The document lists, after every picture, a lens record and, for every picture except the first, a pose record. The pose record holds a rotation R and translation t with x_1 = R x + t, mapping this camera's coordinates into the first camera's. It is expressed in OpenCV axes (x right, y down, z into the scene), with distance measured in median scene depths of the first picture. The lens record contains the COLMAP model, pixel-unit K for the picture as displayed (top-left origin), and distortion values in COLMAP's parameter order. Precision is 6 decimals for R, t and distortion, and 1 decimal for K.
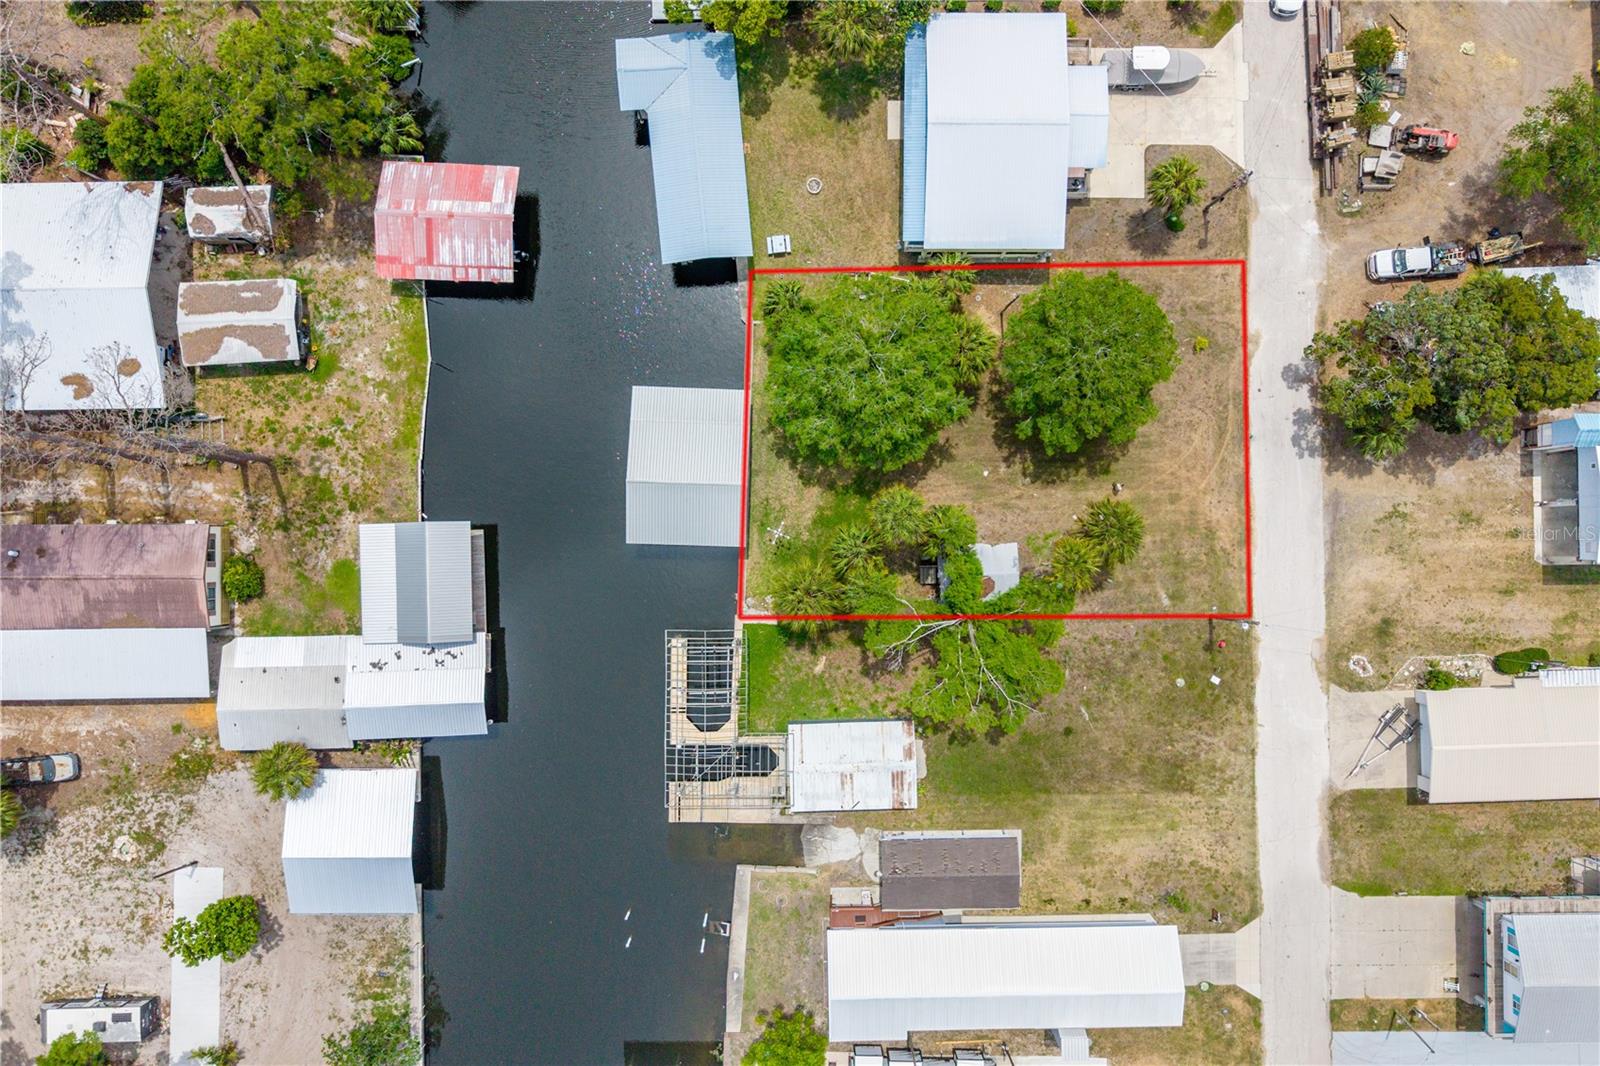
lens RADIAL K [[1263.6, 0, 800.0], [0, 1263.6, 533.0], [0, 0, 1]] dist [0.011321, 0.002079]
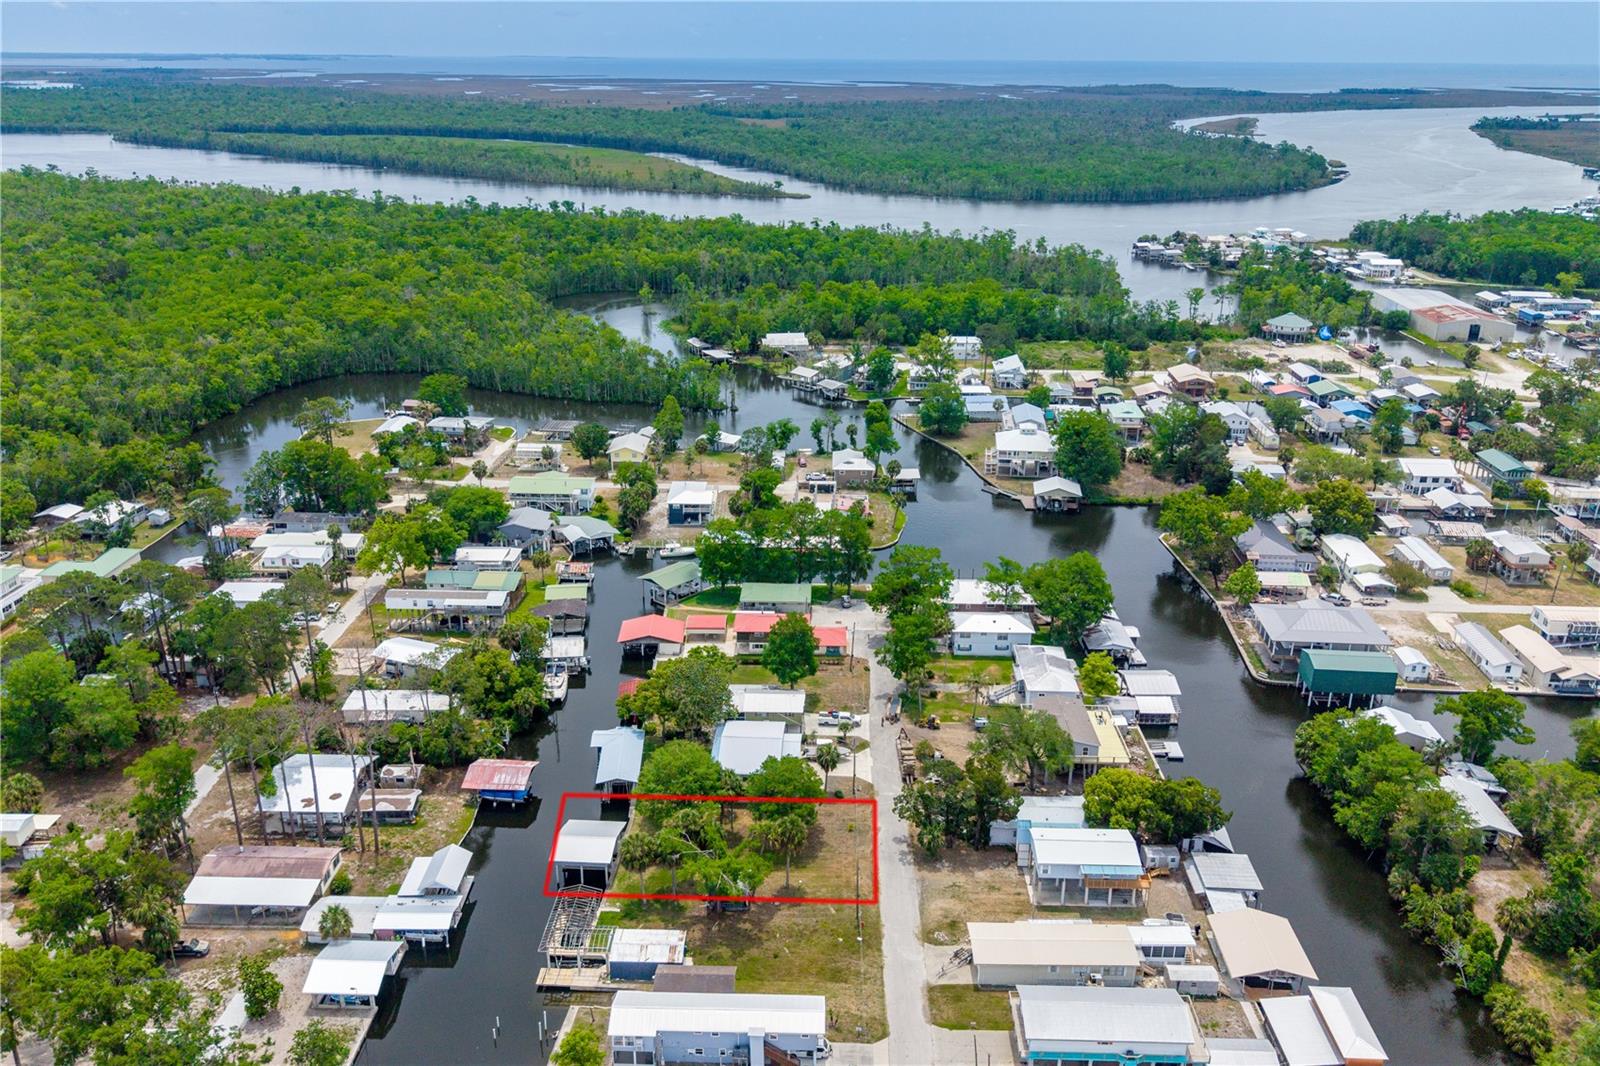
lens RADIAL K [[1263.6, 0, 800.0], [0, 1263.6, 533.0], [0, 0, 1]] dist [0.011321, 0.002079]
pose [[0.999176, 0.023772, -0.032896, 0.289127], [-0.039266, 0.361108, -0.931697, 1.569548], [-0.010270, 0.932221, 0.361744, -0.173588]]
